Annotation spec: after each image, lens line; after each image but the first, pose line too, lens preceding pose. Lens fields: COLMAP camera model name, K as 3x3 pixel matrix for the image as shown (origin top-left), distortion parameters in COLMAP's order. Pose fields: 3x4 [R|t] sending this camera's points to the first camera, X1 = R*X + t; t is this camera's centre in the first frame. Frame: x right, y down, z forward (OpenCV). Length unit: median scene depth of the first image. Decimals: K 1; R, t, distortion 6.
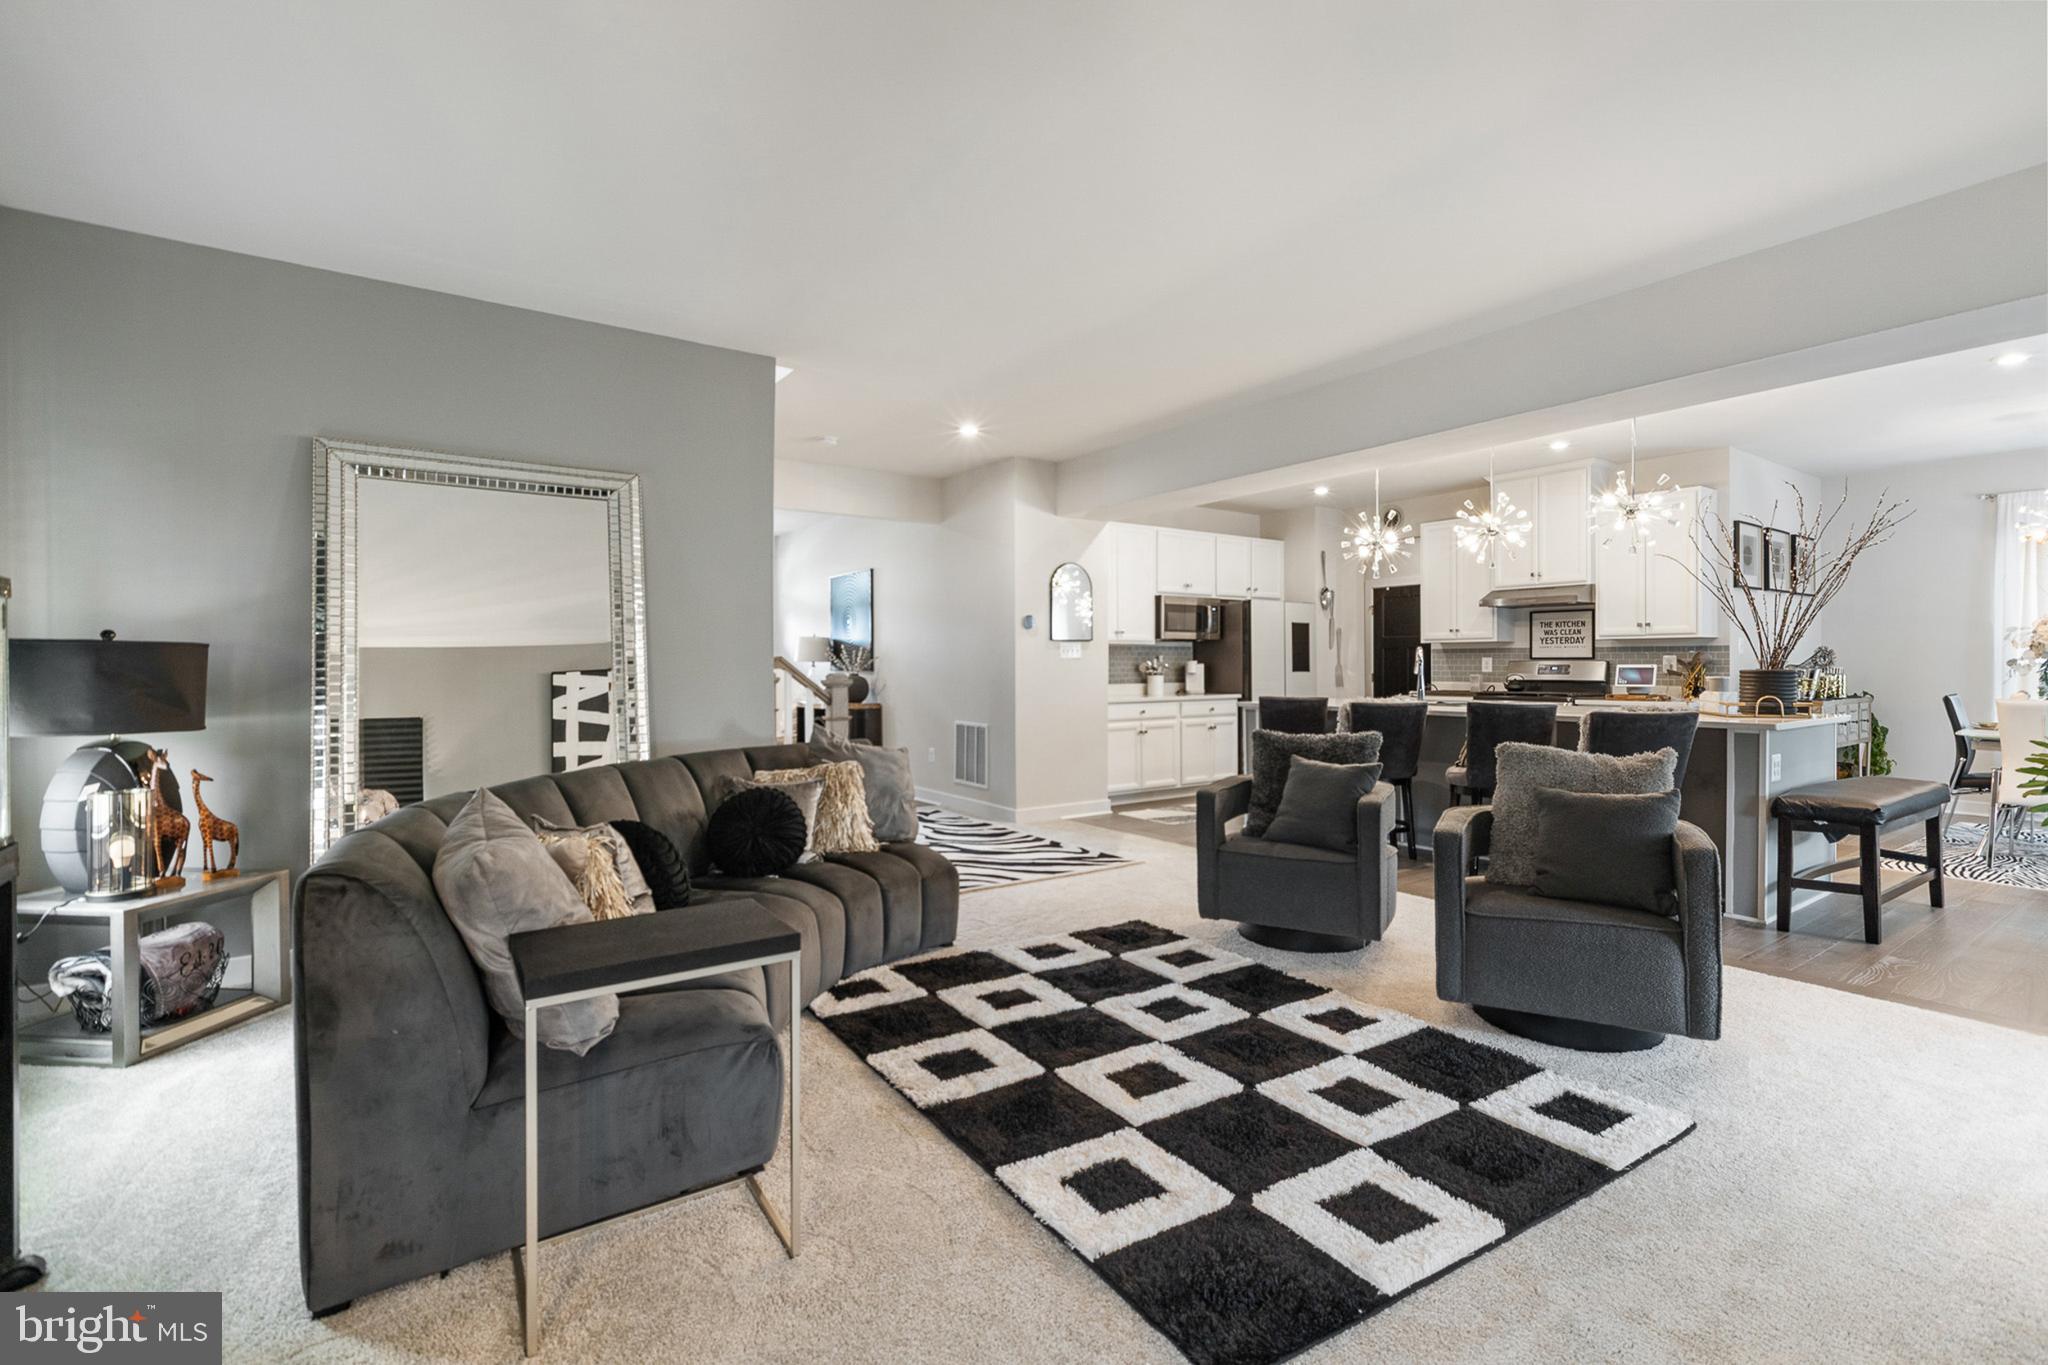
lens RADIAL K [[920.2, 0, 1020.6], [0, 920.2, 670.5], [0, 0, 1]] dist [-0.003689, -0.000004]
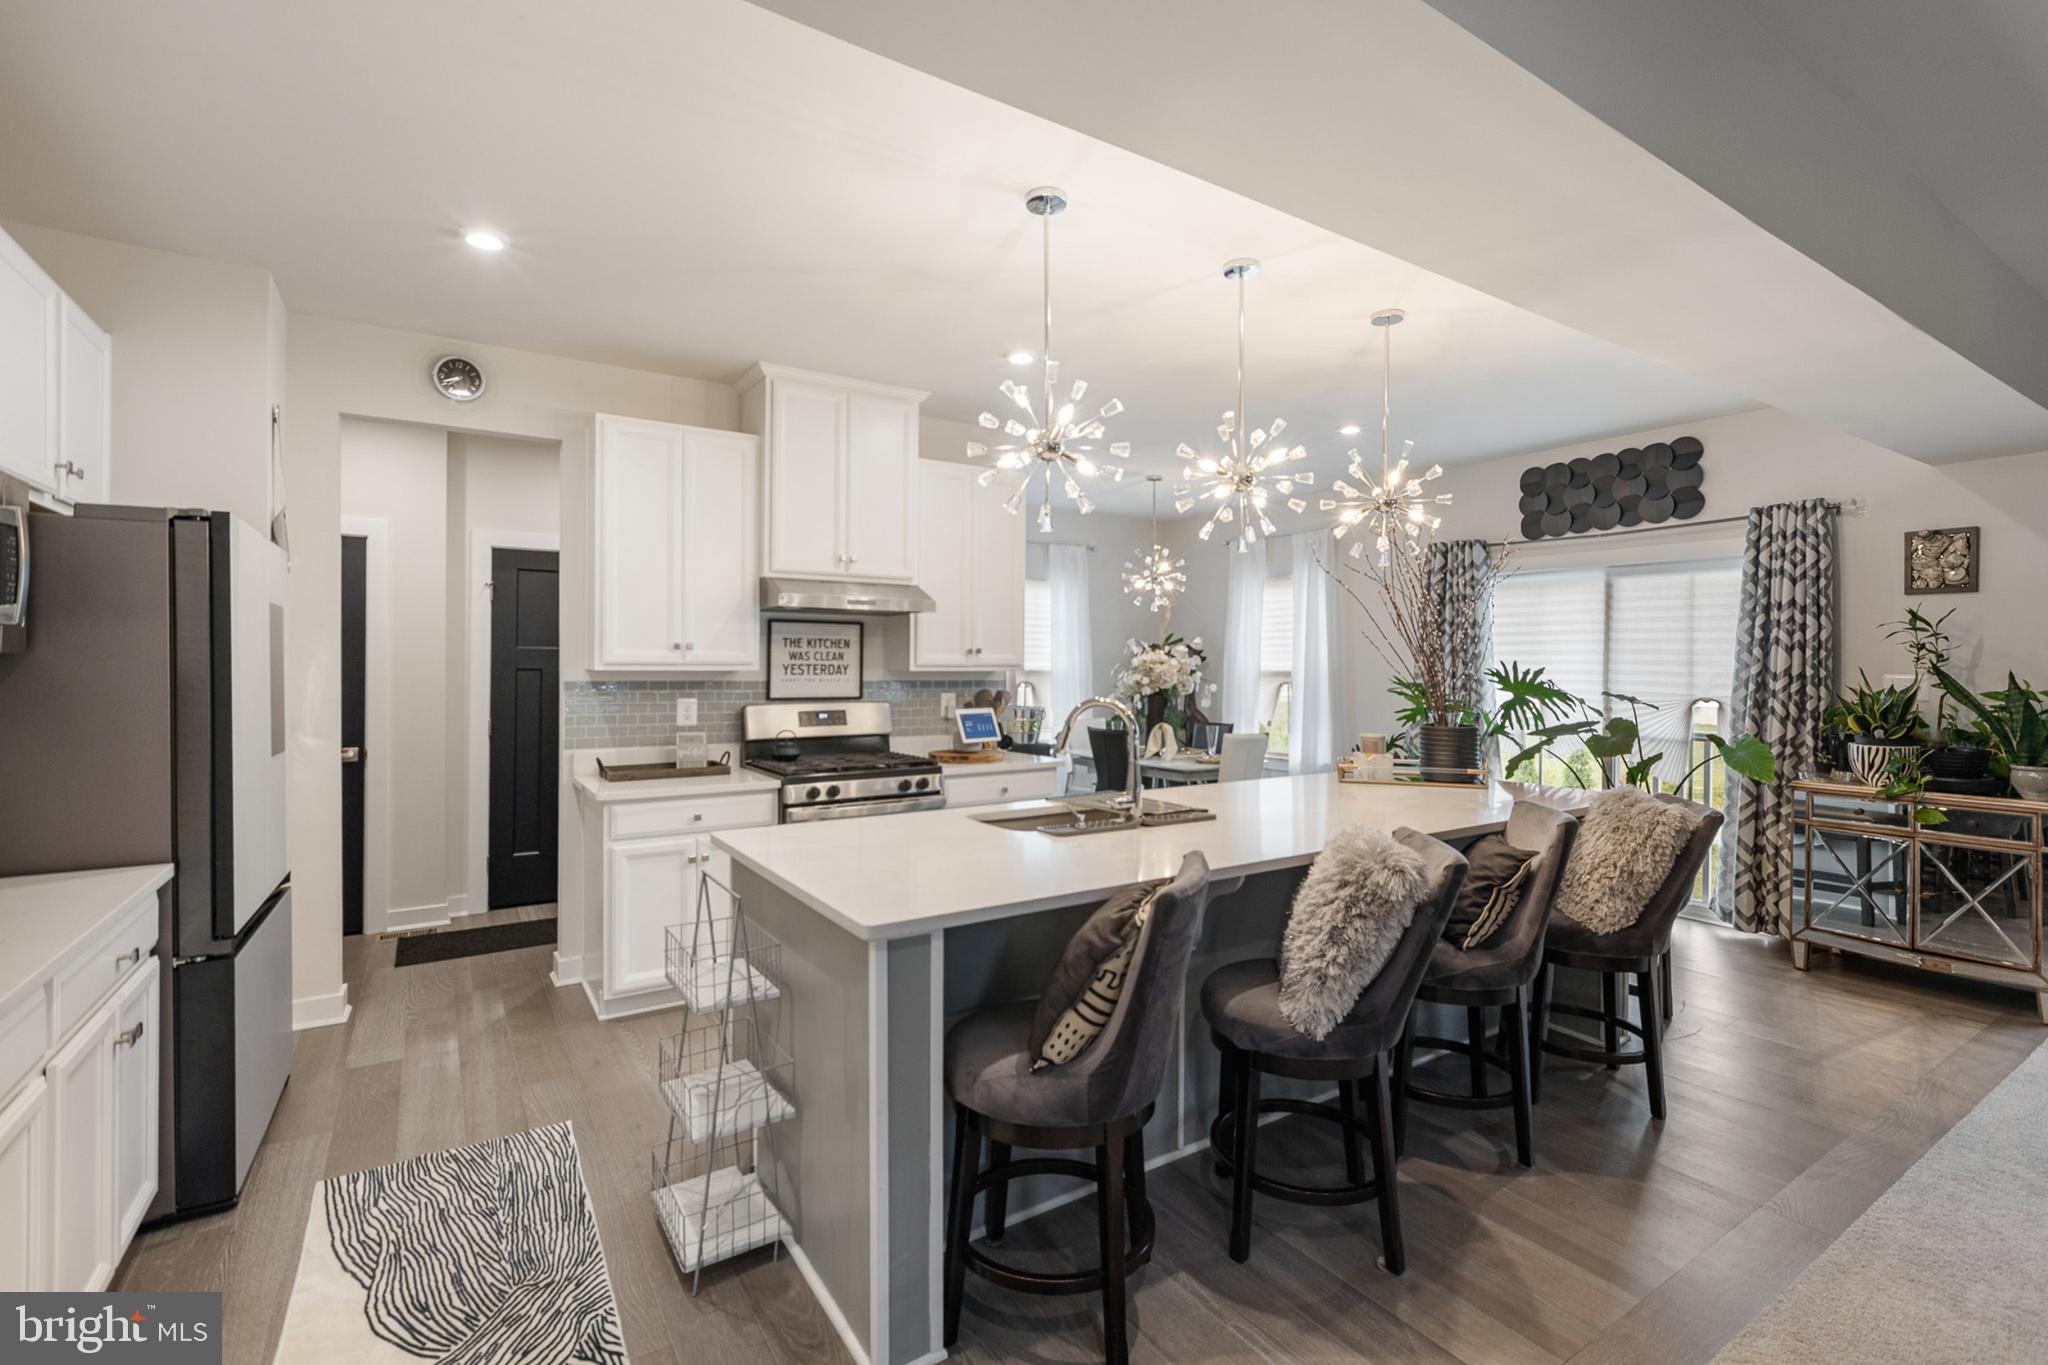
lens RADIAL K [[920.2, 0, 1022.2], [0, 920.2, 662.4], [0, 0, 1]] dist [-0.003689, -0.000004]
pose [[0.038453, 0.005606, 0.999245, -0.020261], [0.000655, 0.999984, -0.005636, -0.034603], [-0.999260, 0.000871, 0.038448, 0.856618]]
